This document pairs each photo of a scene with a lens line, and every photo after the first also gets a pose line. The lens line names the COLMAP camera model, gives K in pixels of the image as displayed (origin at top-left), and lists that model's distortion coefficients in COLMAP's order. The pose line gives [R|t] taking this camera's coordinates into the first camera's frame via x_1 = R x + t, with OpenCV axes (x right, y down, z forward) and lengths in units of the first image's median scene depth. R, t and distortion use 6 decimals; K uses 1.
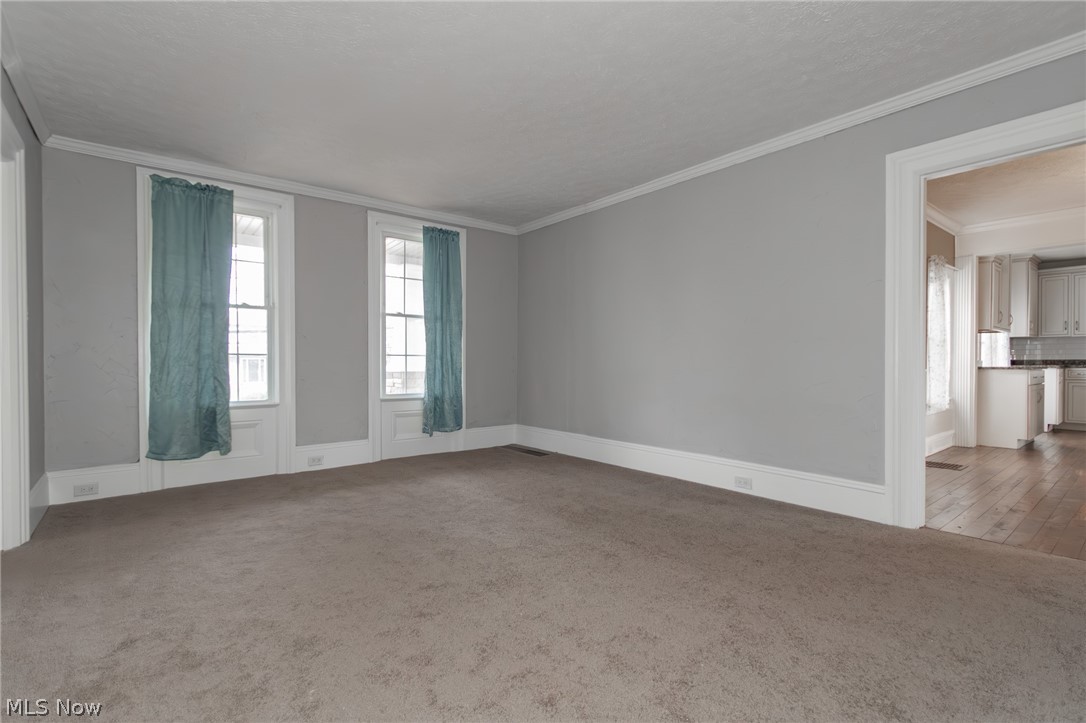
lens RADIAL K [[509.7, 0, 532.4], [0, 509.7, 363.4], [0, 0, 1]] dist [0.001081, -0.005038]
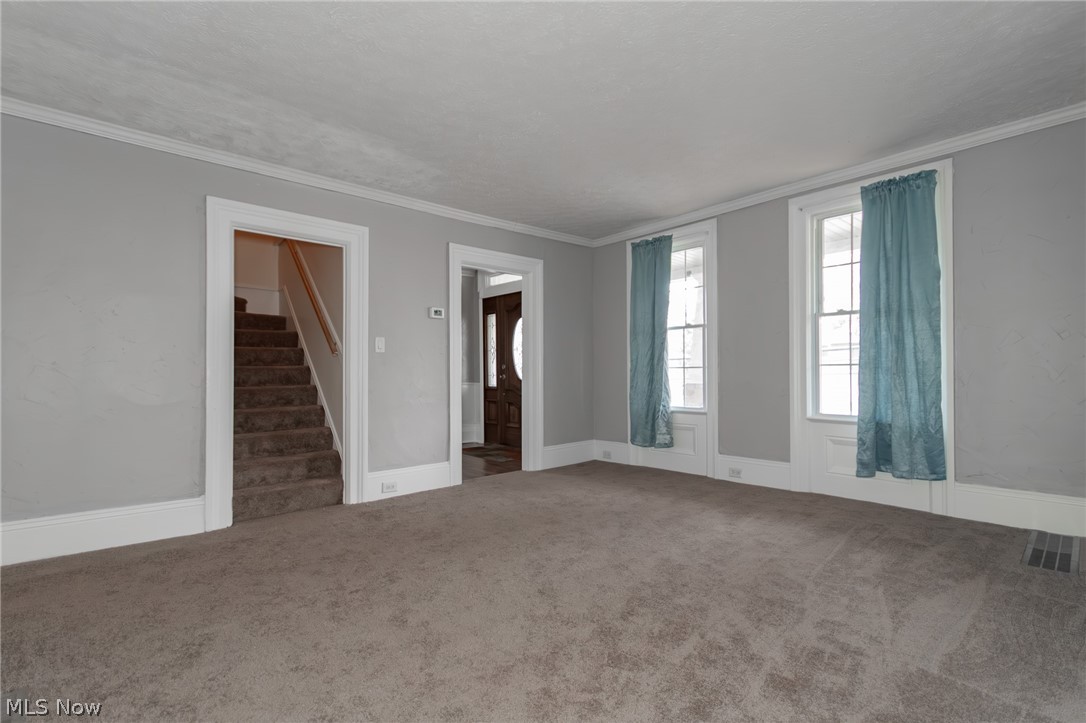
lens RADIAL K [[509.7, 0, 537.5], [0, 509.7, 368.9], [0, 0, 1]] dist [0.001081, -0.005038]
pose [[0.031623, -0.020205, -0.999296, 0.530312], [-0.007851, 0.999760, -0.020463, 0.010518], [0.999469, 0.008493, 0.031457, 0.545731]]
